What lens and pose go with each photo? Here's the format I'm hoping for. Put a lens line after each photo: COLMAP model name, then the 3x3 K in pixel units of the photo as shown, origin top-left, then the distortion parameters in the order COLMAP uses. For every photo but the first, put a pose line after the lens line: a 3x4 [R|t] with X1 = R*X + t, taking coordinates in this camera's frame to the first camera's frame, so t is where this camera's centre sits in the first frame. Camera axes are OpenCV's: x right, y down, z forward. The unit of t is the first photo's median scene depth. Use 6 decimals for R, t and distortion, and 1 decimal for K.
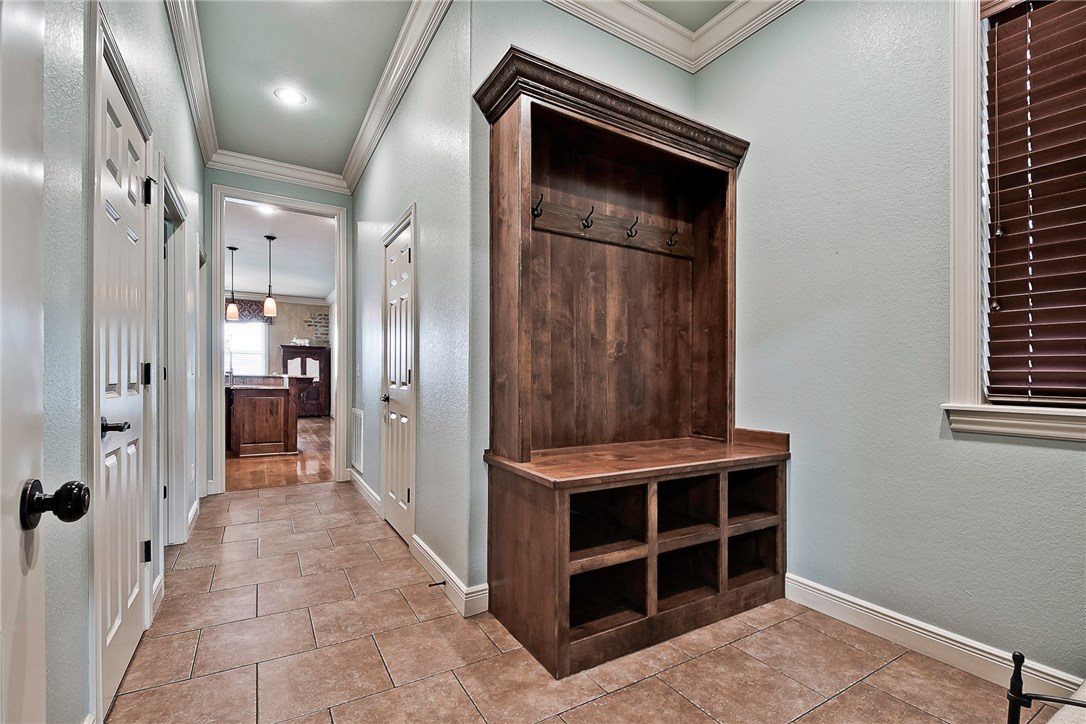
lens RADIAL K [[485.2, 0, 565.6], [0, 485.2, 372.7], [0, 0, 1]] dist [0.015321, -0.016523]
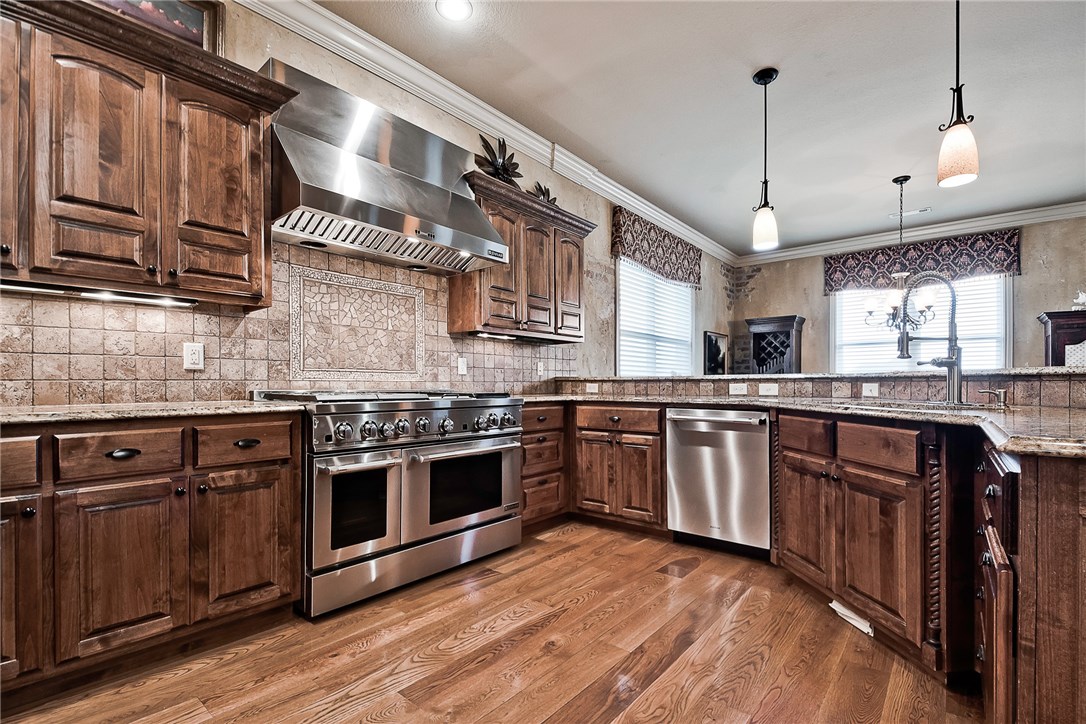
lens RADIAL K [[484.4, 0, 569.4], [0, 484.4, 382.6], [0, 0, 1]] dist [0.016505, -0.019434]
pose [[0.327703, -0.004238, -0.944771, -0.301625], [0.006774, 0.999975, -0.002136, 0.005427], [0.944756, -0.005699, 0.327724, 0.428188]]
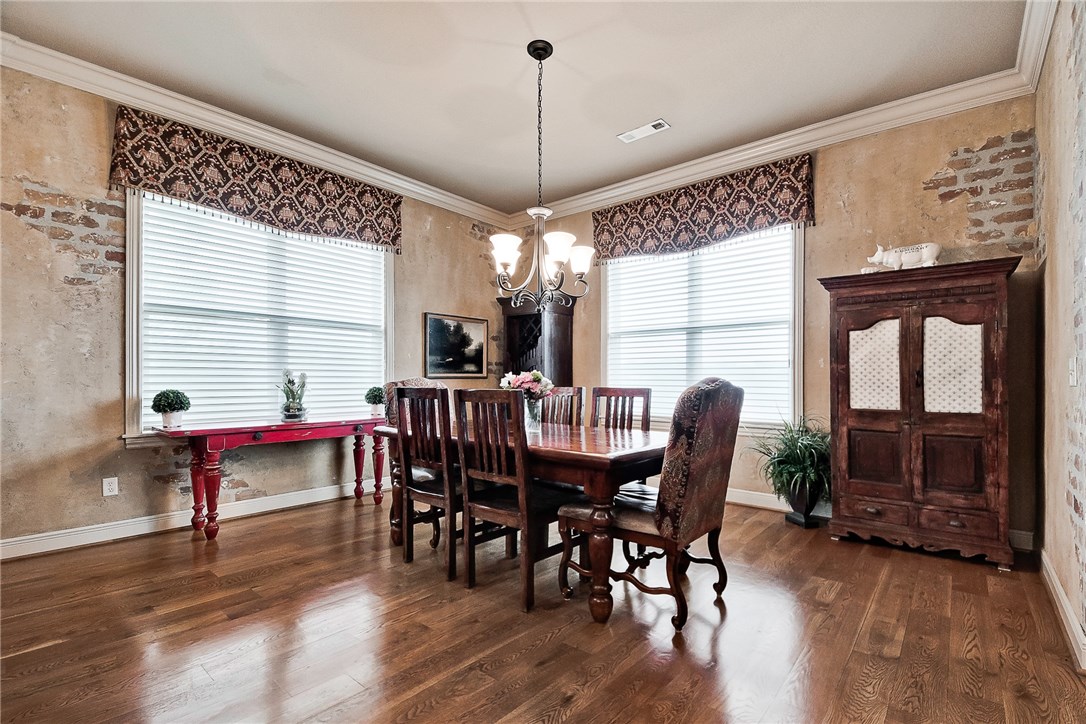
lens RADIAL K [[484.4, 0, 569.4], [0, 484.4, 382.6], [0, 0, 1]] dist [0.016505, -0.019434]
pose [[0.321696, 0.011489, -0.946773, -0.356758], [0.002025, 0.999916, 0.012822, -0.001031], [0.946841, -0.006042, 0.321646, 0.750344]]
